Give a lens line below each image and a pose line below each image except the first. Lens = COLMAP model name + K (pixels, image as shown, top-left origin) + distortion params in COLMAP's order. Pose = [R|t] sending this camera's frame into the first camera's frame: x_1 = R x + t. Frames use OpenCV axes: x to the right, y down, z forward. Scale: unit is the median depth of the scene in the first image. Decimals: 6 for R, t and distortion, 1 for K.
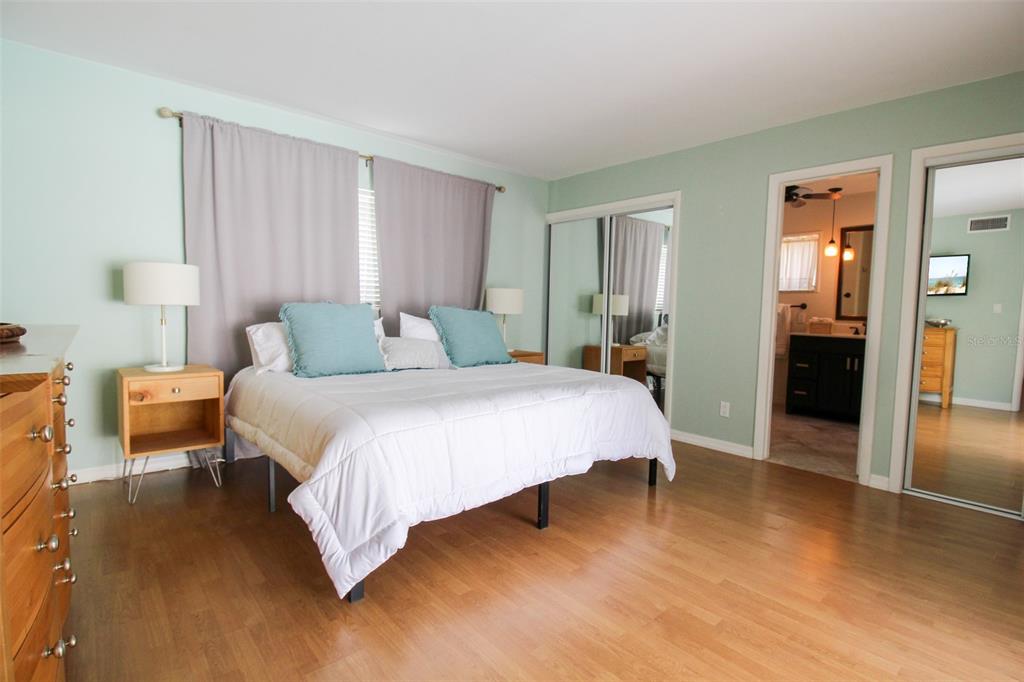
lens RADIAL K [[479.6, 0, 512.0], [0, 479.6, 341.0], [0, 0, 1]] dist [-0.019067, -0.000841]
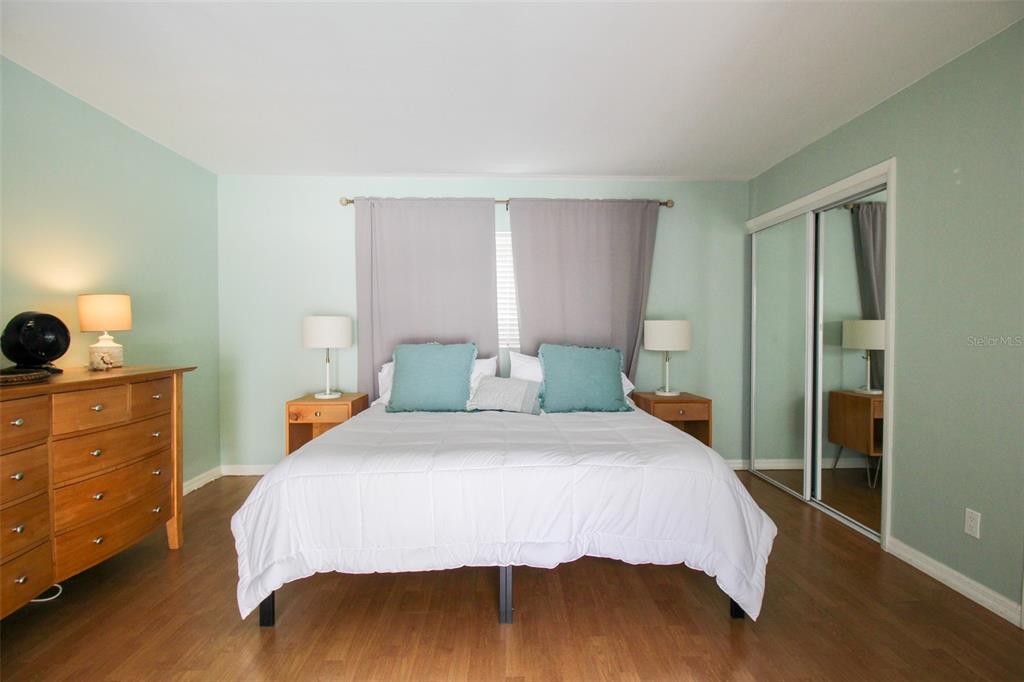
lens RADIAL K [[479.6, 0, 512.0], [0, 479.6, 341.0], [0, 0, 1]] dist [-0.019067, -0.000841]
pose [[0.778000, -0.012399, -0.628142, 0.416250], [-0.023108, 0.998564, -0.048331, -0.035187], [0.627839, 0.052116, 0.776596, 0.247150]]
